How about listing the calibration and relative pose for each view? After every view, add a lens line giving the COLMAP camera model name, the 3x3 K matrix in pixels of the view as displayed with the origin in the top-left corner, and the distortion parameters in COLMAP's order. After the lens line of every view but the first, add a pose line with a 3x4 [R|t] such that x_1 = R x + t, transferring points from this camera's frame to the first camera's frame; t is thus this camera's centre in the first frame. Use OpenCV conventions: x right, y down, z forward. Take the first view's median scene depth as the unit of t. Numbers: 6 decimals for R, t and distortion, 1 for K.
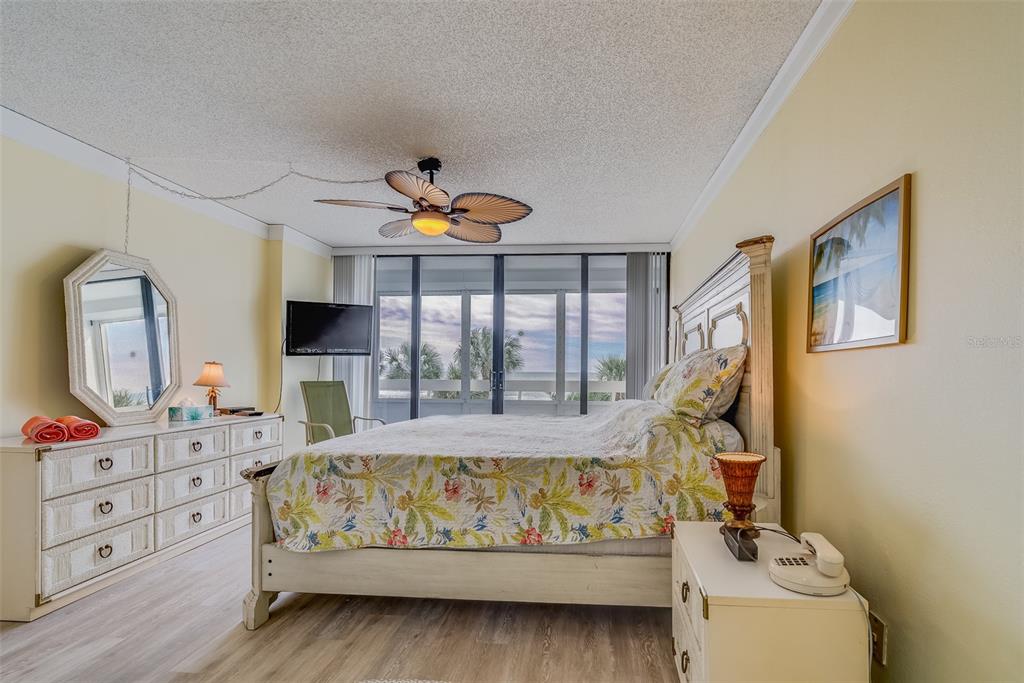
lens RADIAL K [[475.0, 0, 512.0], [0, 475.0, 367.2], [0, 0, 1]] dist [-0.002350, -0.000084]
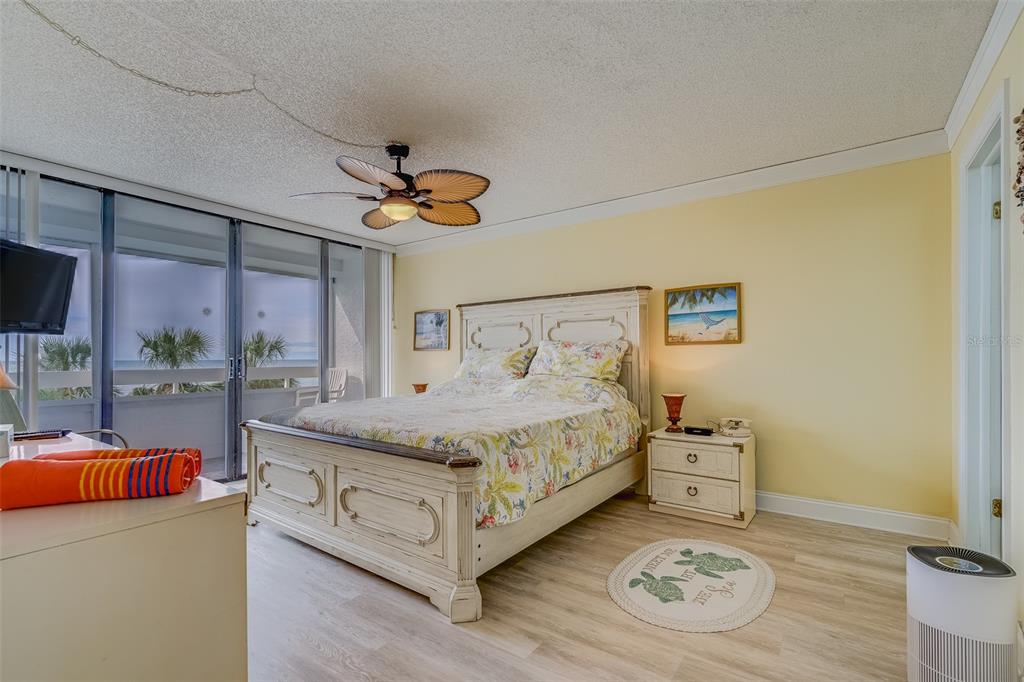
lens RADIAL K [[474.0, 0, 498.5], [0, 474.0, 344.3], [0, 0, 1]] dist [-0.001875, 0.000445]
pose [[0.531858, 0.010526, 0.846768, -1.386725], [0.001129, 0.999913, -0.013138, -0.005251], [-0.846833, 0.007944, 0.531800, 0.441988]]
